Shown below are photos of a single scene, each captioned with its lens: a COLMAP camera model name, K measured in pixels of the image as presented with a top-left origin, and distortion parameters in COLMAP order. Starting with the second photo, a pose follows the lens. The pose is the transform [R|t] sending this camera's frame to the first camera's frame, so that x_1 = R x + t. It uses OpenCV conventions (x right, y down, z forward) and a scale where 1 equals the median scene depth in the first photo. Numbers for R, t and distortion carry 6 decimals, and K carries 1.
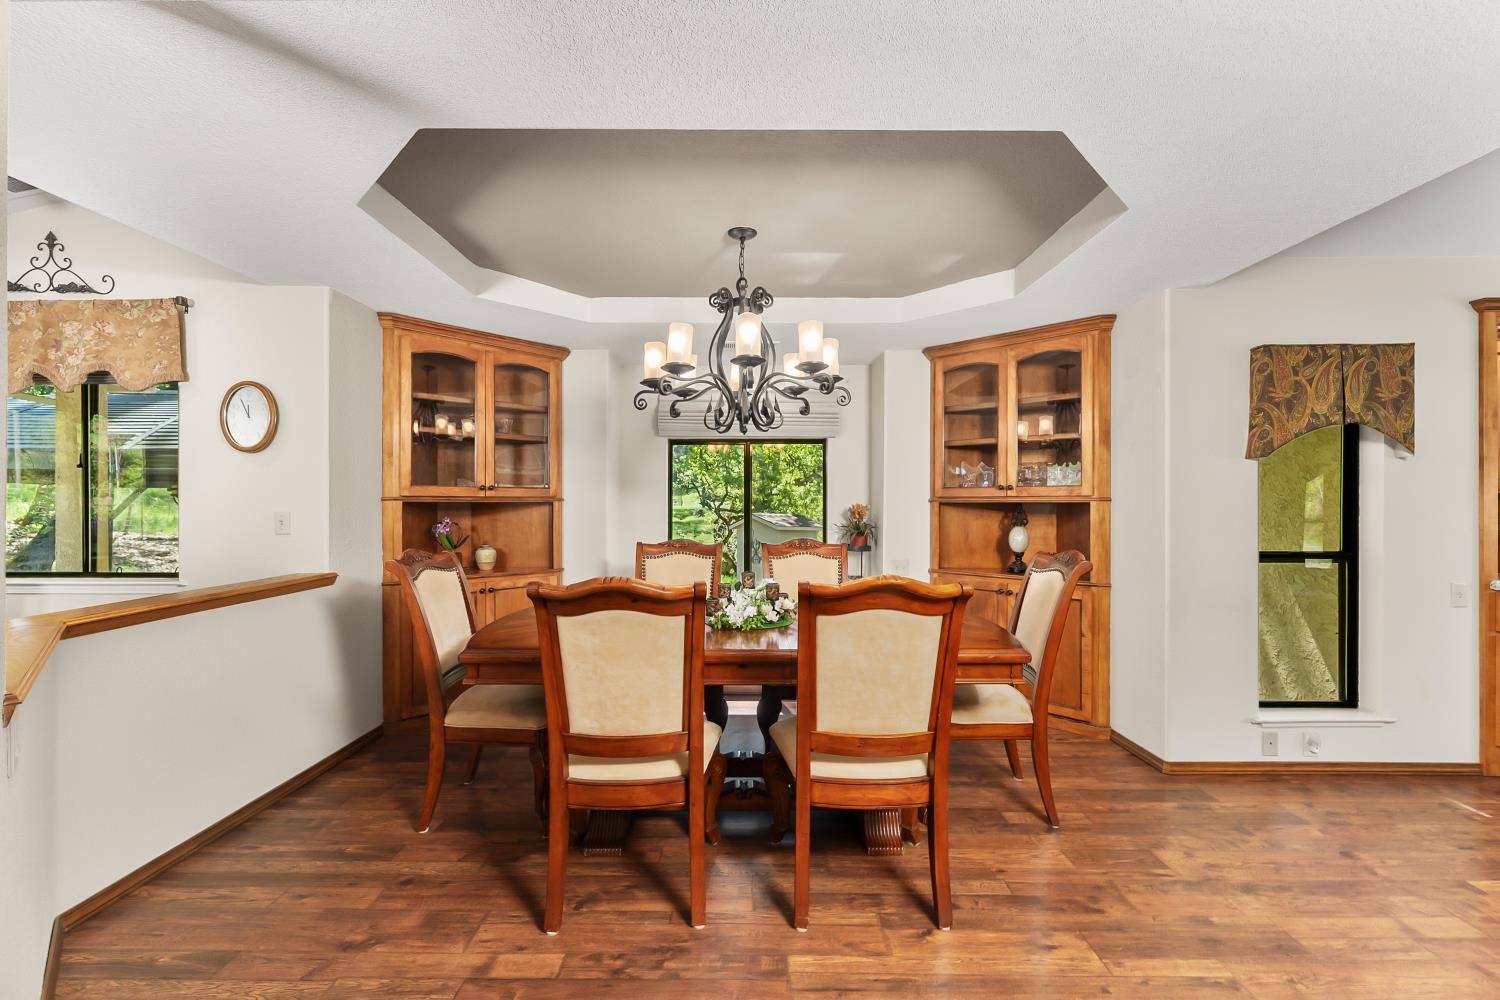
lens RADIAL K [[657.4, 0, 753.4], [0, 657.4, 492.6], [0, 0, 1]] dist [-0.002533, 0.000199]
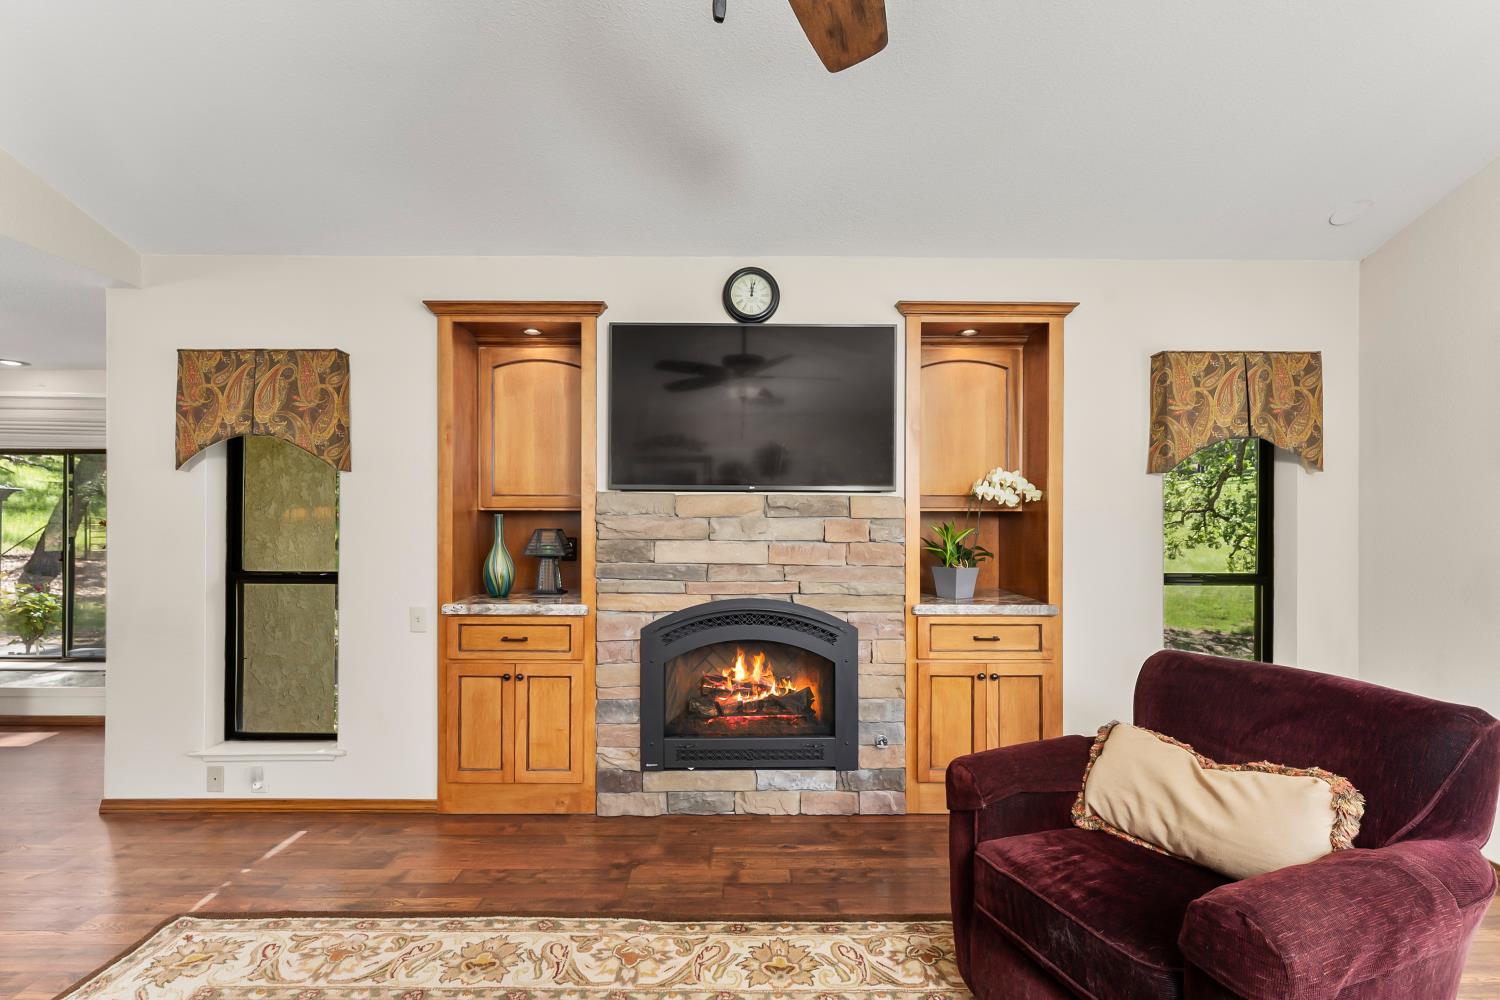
lens RADIAL K [[703.8, 0, 746.2], [0, 703.8, 500.4], [0, 0, 1]] dist [0.004359, 0.000273]
pose [[0.999977, 0.004180, 0.005265, 1.528450], [-0.004120, 0.999927, -0.011358, -0.002600], [-0.005312, 0.011336, 0.999922, -0.005823]]
